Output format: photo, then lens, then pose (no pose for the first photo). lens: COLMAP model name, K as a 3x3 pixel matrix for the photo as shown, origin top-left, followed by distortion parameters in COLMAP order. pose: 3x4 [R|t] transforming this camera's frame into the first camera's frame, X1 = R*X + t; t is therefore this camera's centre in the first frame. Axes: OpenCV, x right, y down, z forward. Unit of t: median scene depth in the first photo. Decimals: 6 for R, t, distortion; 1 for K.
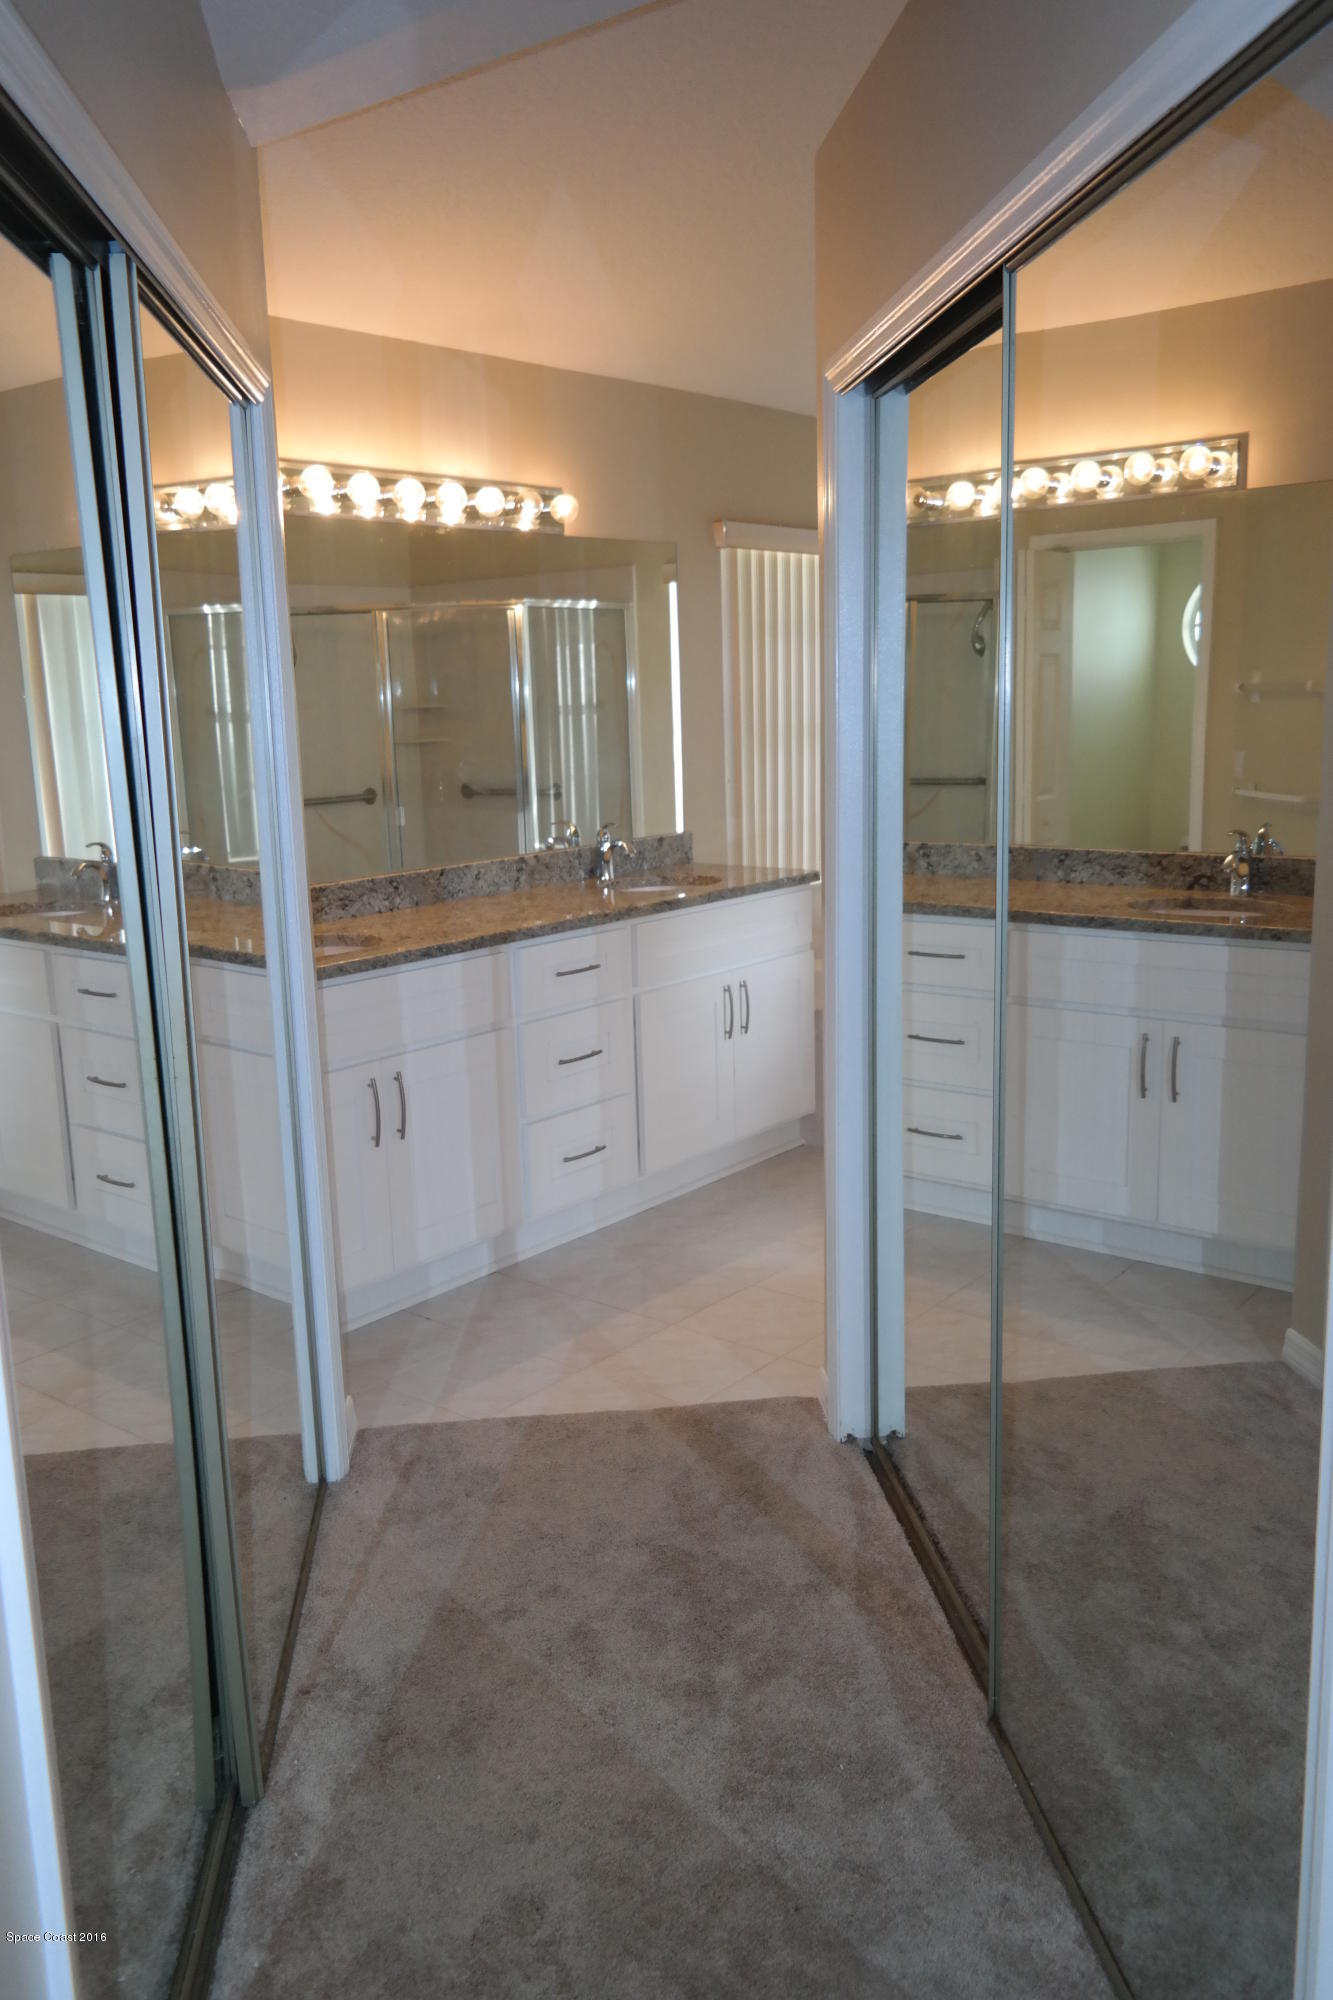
lens RADIAL K [[1605.1, 0, 675.8], [0, 1605.1, 1004.4], [0, 0, 1]] dist [-0.001793, -0.002920]
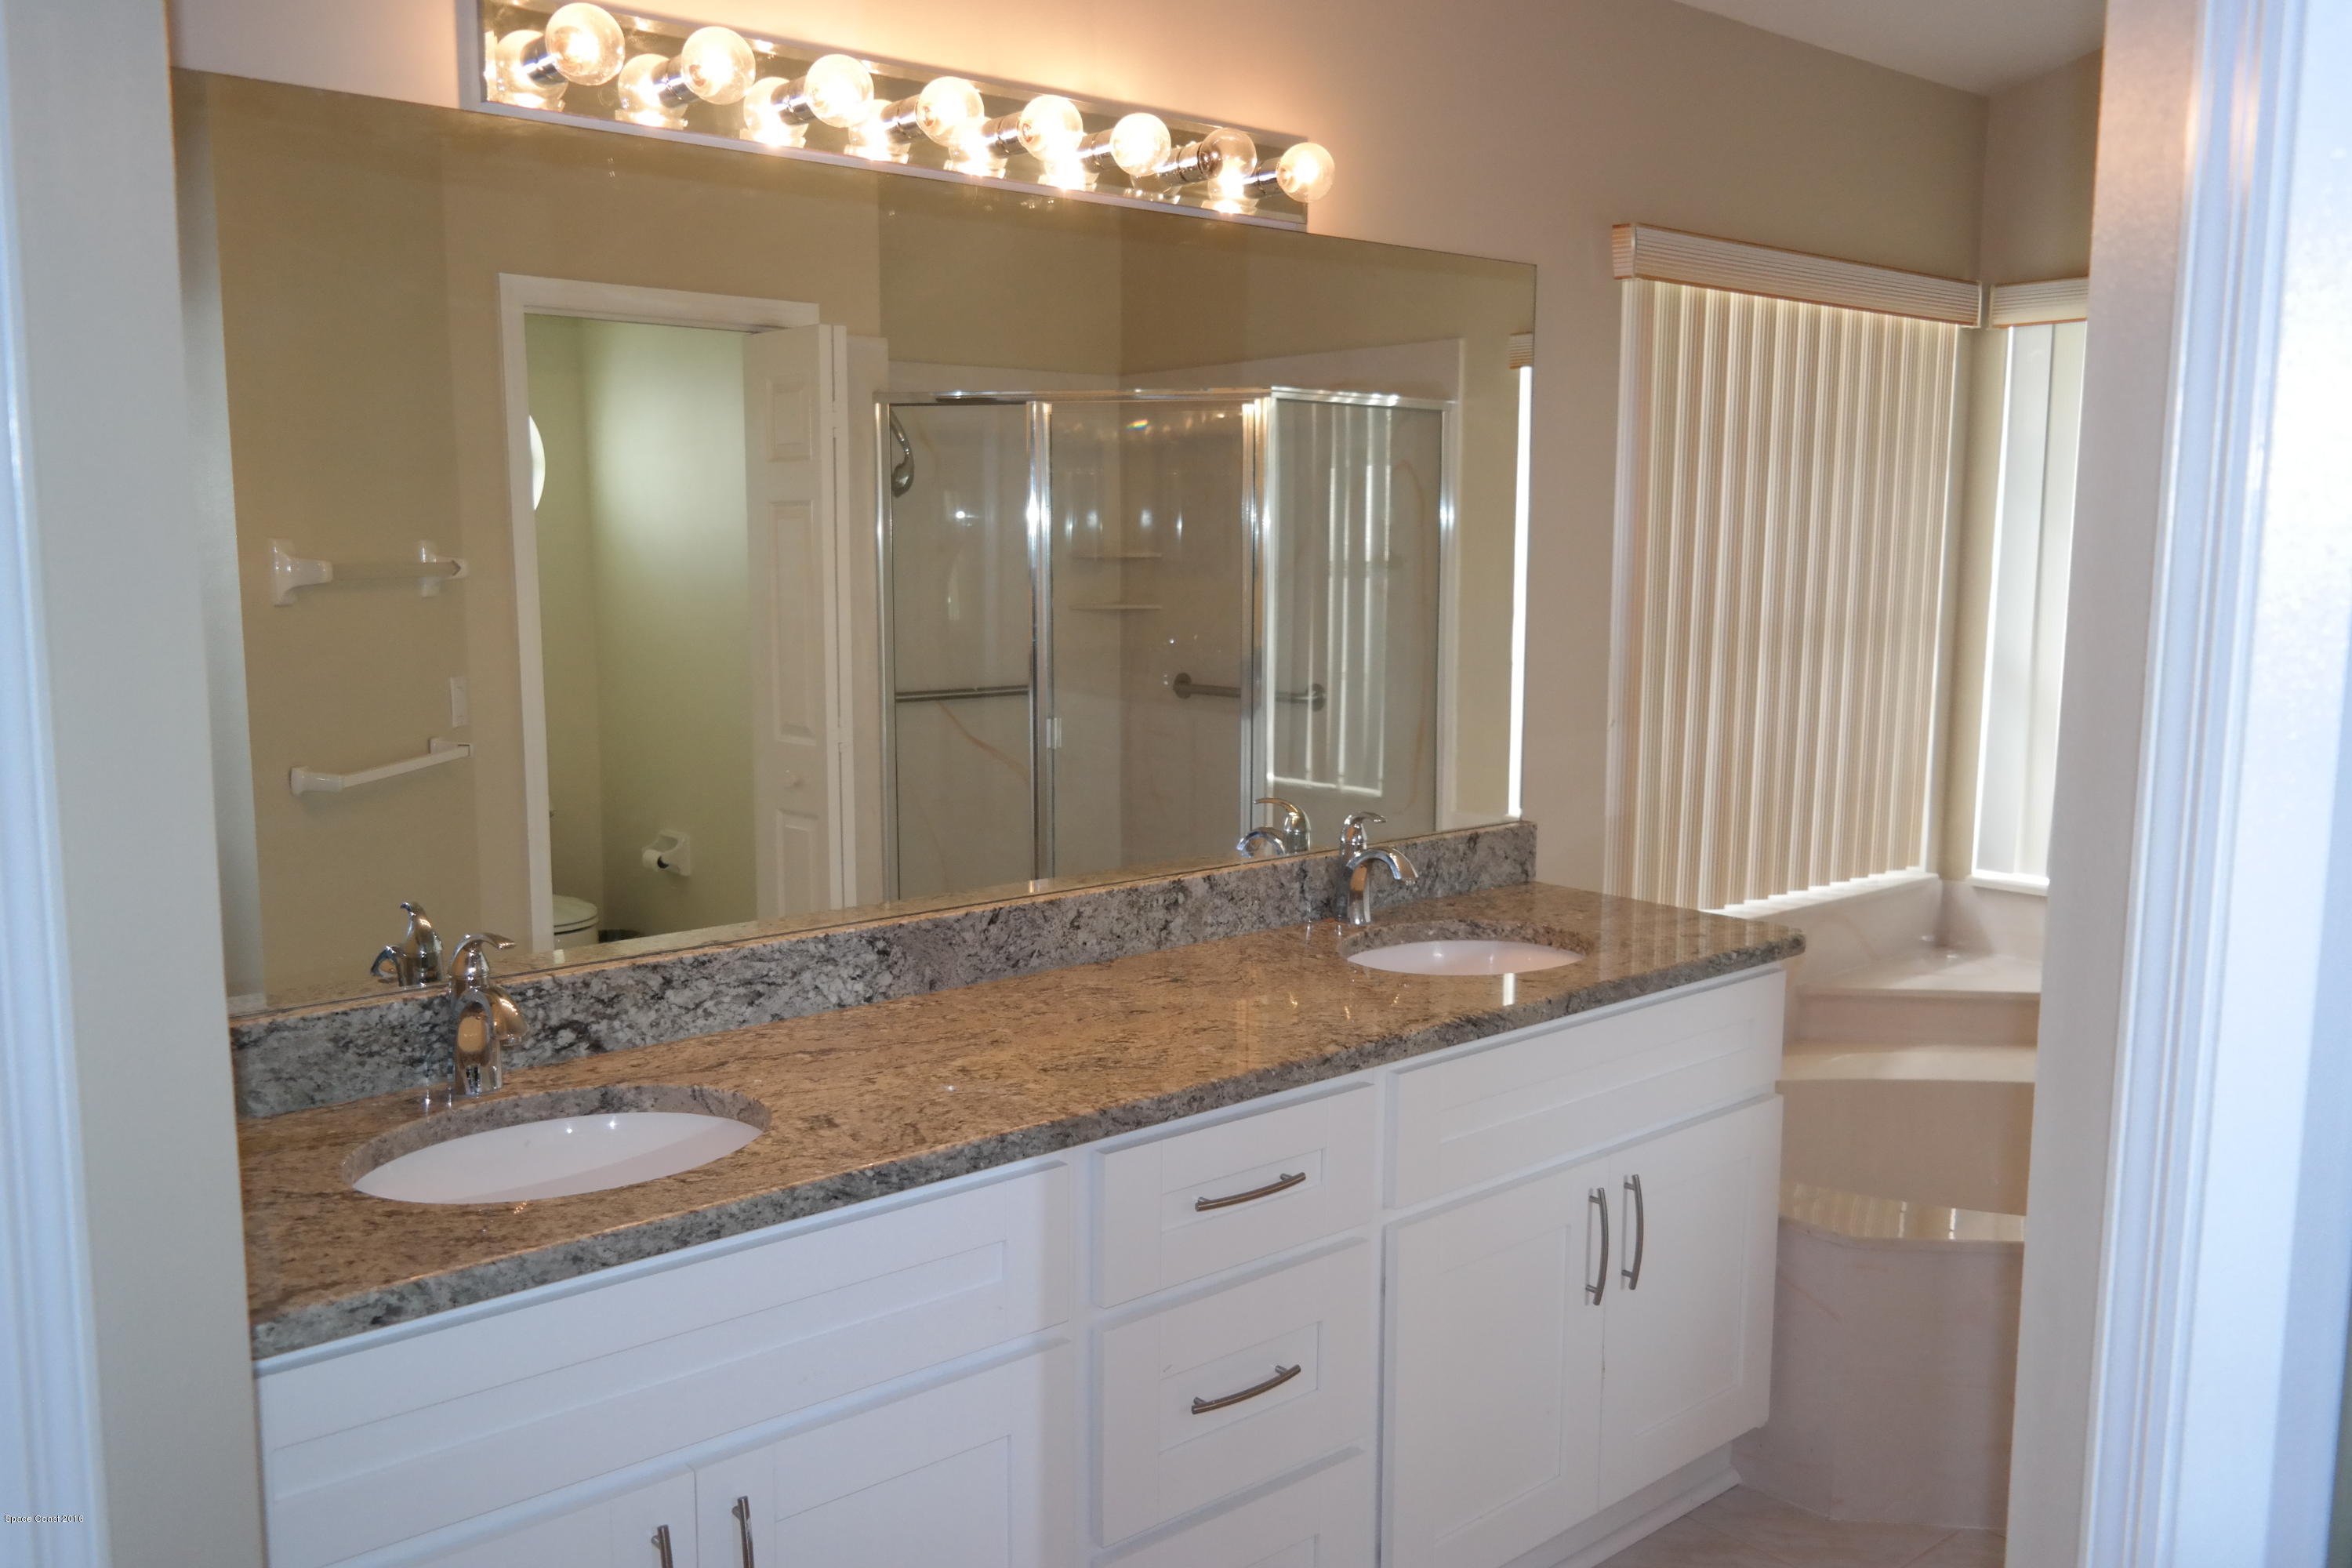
lens RADIAL K [[1887.6, 0, 1150.3], [0, 1887.6, 789.0], [0, 0, 1]] dist [-0.001793, -0.002920]
pose [[0.980985, 0.054585, -0.186248, 0.000597], [-0.065255, 0.996531, -0.051644, -0.081597], [0.182783, 0.062815, 0.981145, 0.401046]]
